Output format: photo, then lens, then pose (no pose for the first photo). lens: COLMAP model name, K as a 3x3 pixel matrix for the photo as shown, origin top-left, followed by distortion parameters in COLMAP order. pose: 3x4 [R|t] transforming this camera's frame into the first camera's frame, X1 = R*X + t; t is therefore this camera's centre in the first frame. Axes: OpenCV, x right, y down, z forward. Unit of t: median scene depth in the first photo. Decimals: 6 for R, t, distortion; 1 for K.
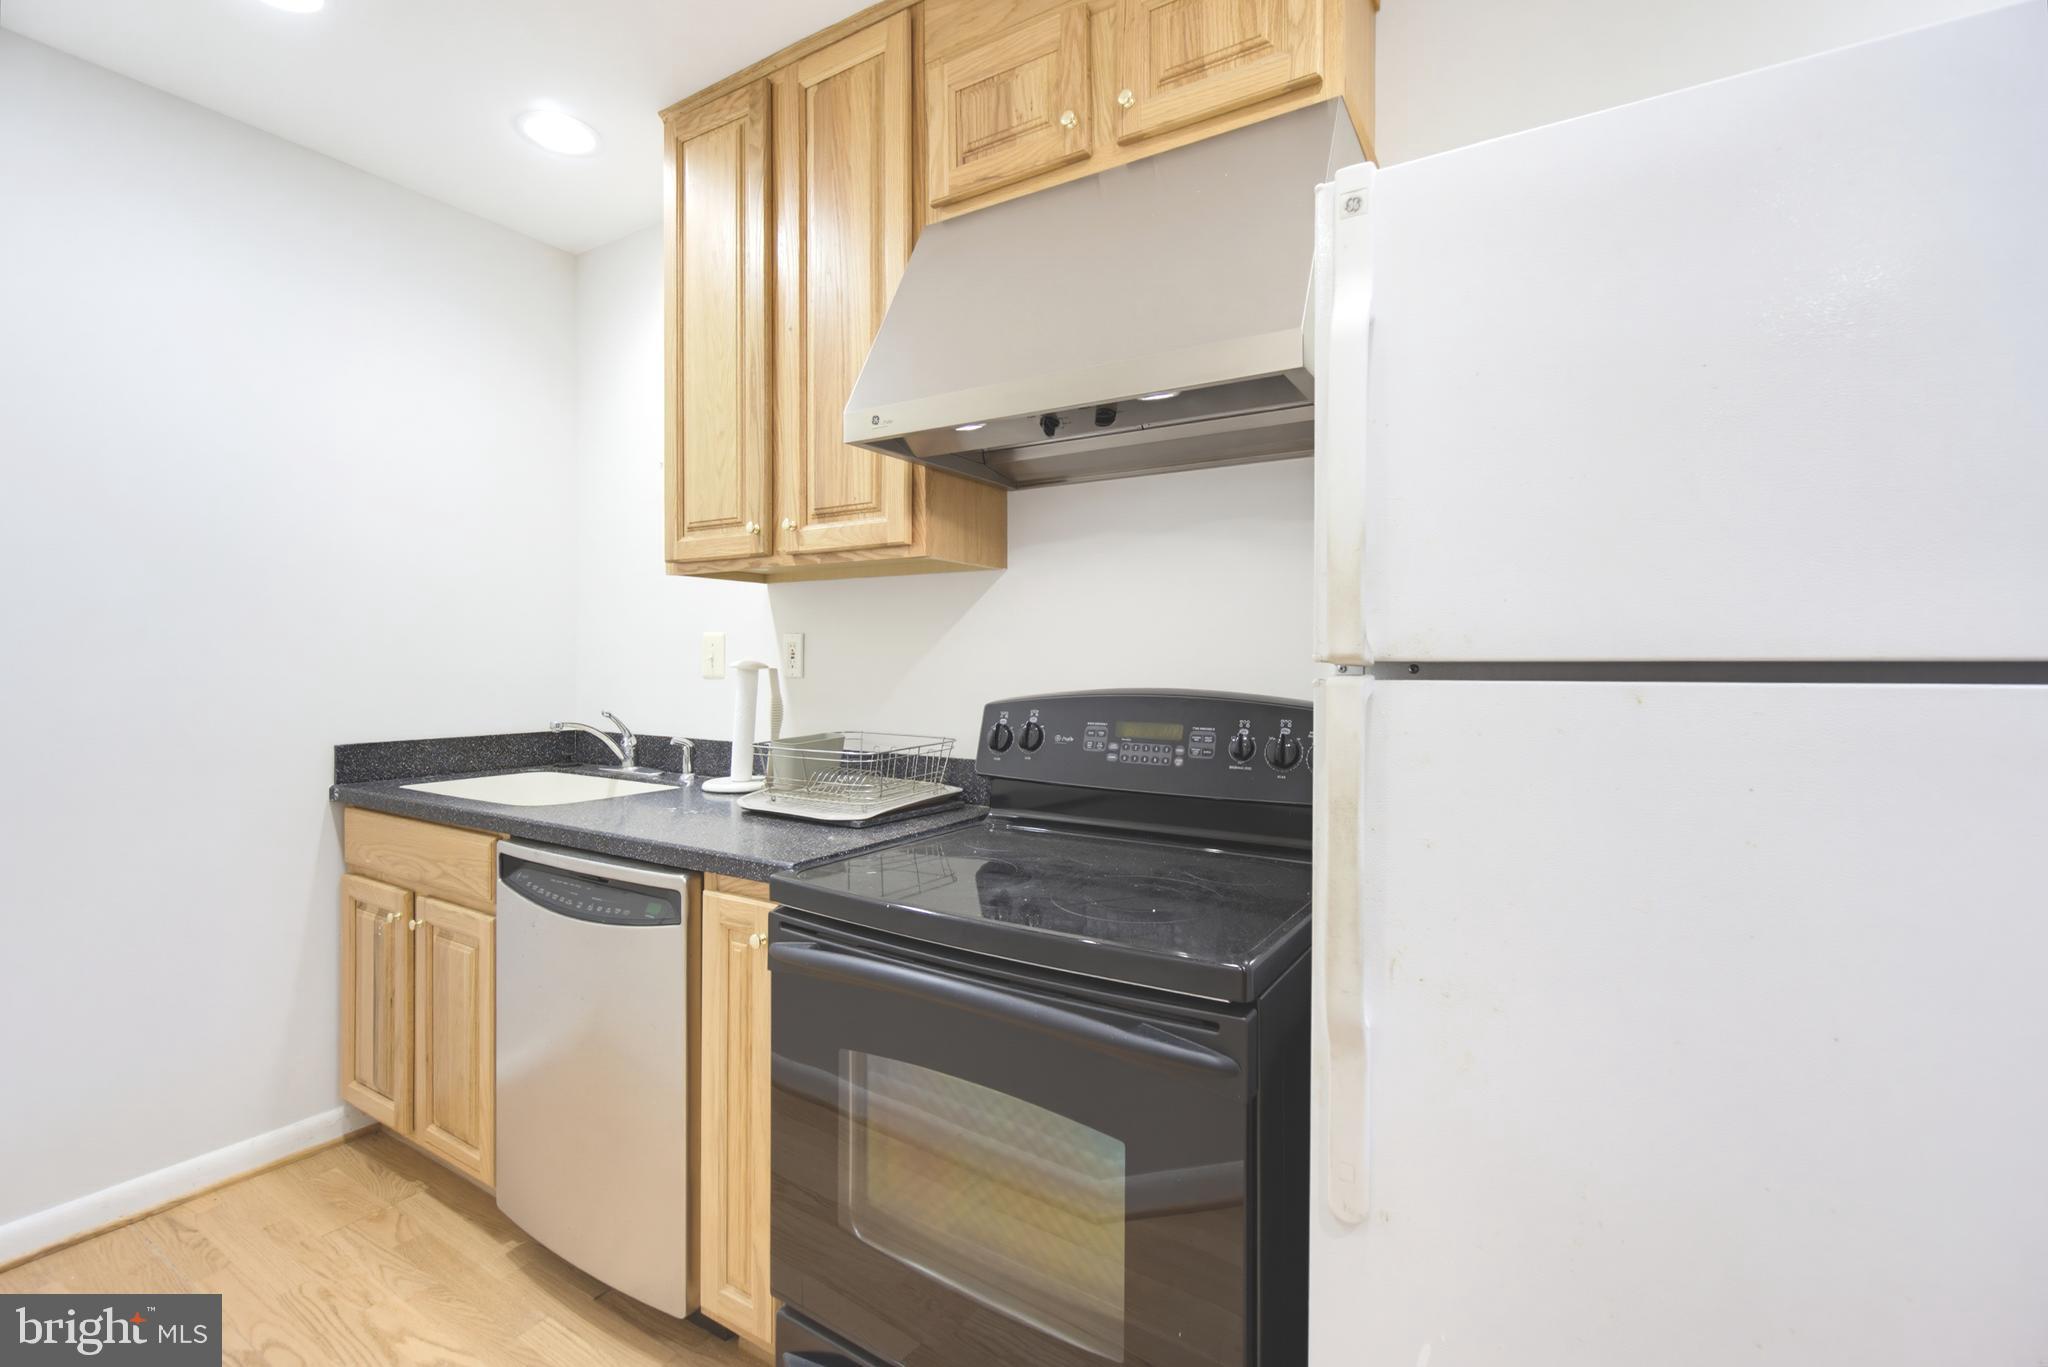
lens RADIAL K [[877.4, 0, 1022.8], [0, 877.4, 669.7], [0, 0, 1]] dist [-0.000369, -0.000353]
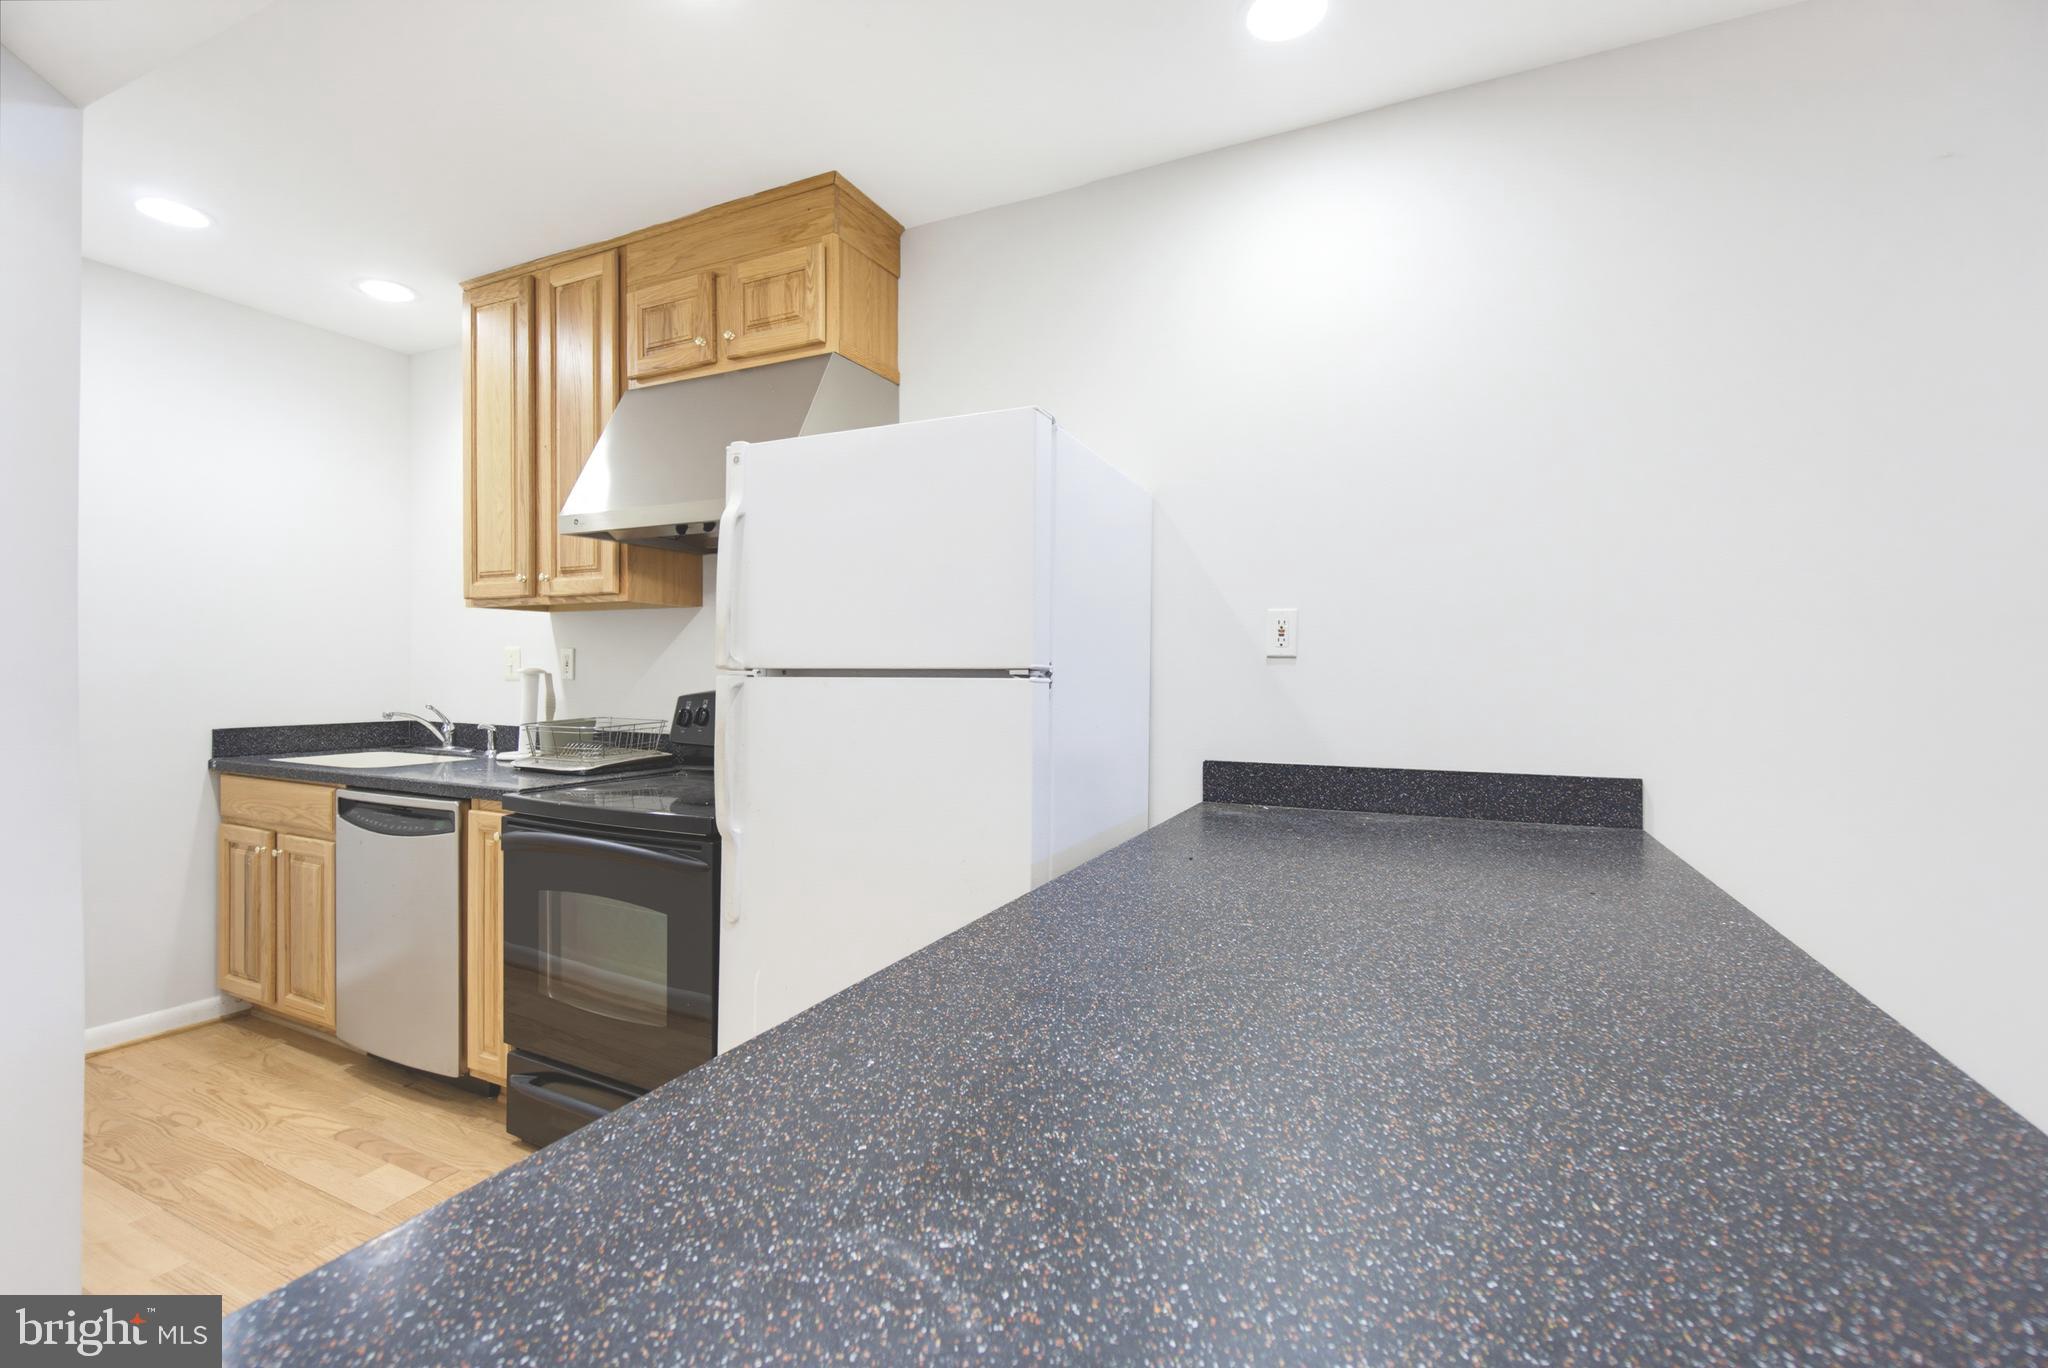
lens RADIAL K [[883.9, 0, 1026.4], [0, 883.9, 684.8], [0, 0, 1]] dist [-0.000704, -0.000417]
pose [[0.995148, 0.001885, 0.098373, 0.396542], [-0.002466, 0.999980, 0.005791, 0.007658], [-0.098360, -0.006005, 0.995133, -0.573025]]
